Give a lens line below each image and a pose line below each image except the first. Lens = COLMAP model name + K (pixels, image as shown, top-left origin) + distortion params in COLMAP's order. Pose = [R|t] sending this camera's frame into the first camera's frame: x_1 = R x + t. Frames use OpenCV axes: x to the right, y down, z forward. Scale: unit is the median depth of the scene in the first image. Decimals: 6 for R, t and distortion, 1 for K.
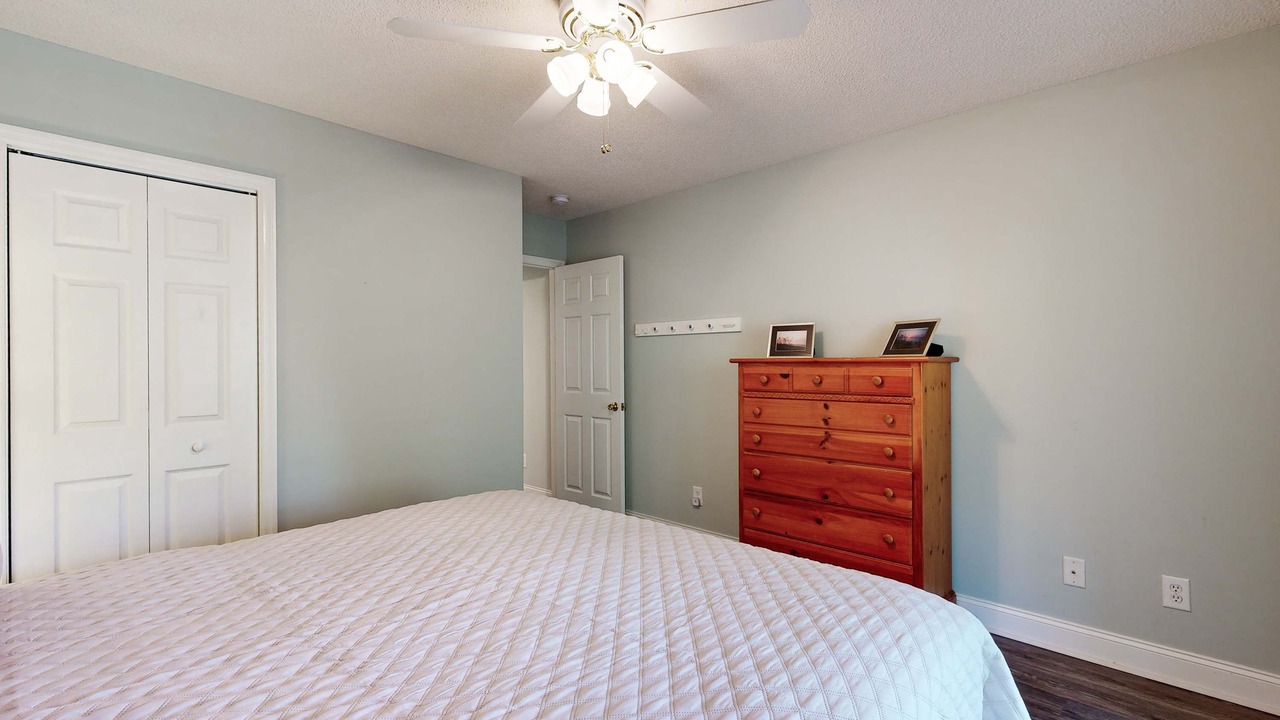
lens RADIAL K [[561.5, 0, 630.2], [0, 561.5, 361.7], [0, 0, 1]] dist [-0.001074, 0.000772]
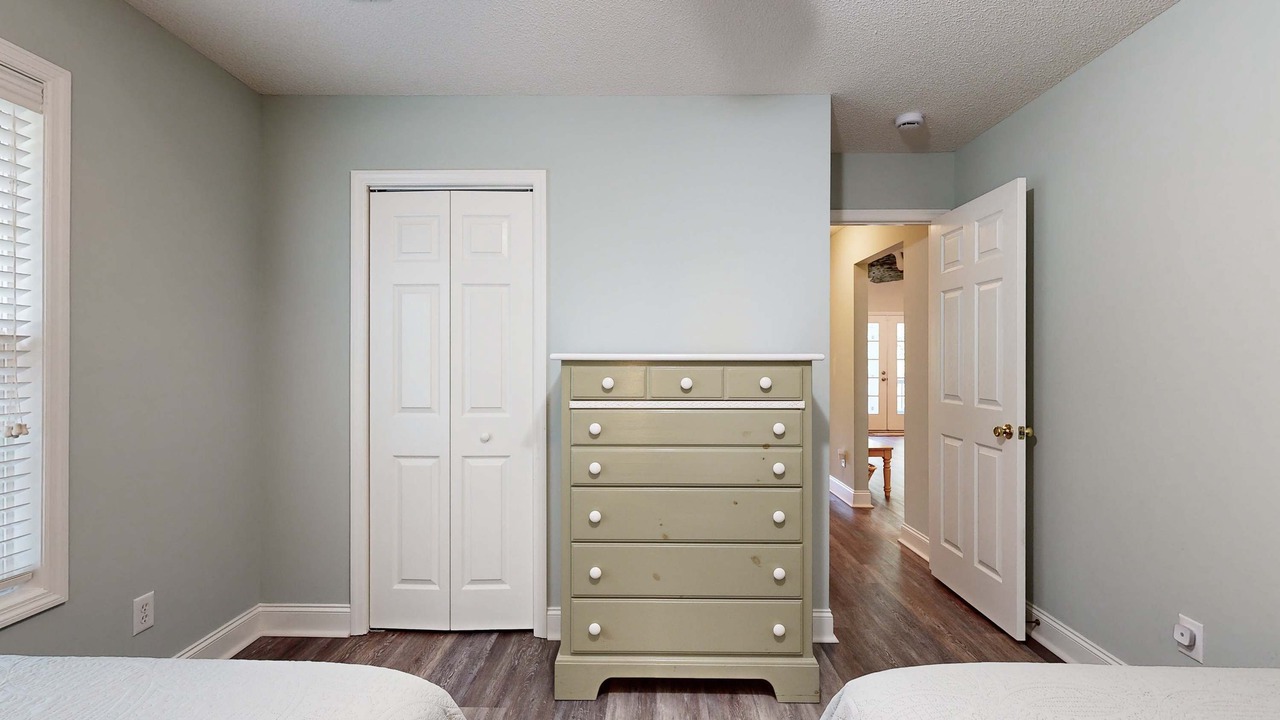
lens RADIAL K [[561.5, 0, 651.6], [0, 561.5, 358.4], [0, 0, 1]] dist [-0.001074, 0.000772]
pose [[0.705790, 0.005962, -0.708396, 0.131415], [-0.000782, 0.999971, 0.007637, -0.003193], [0.708421, -0.004836, 0.705773, 0.297594]]
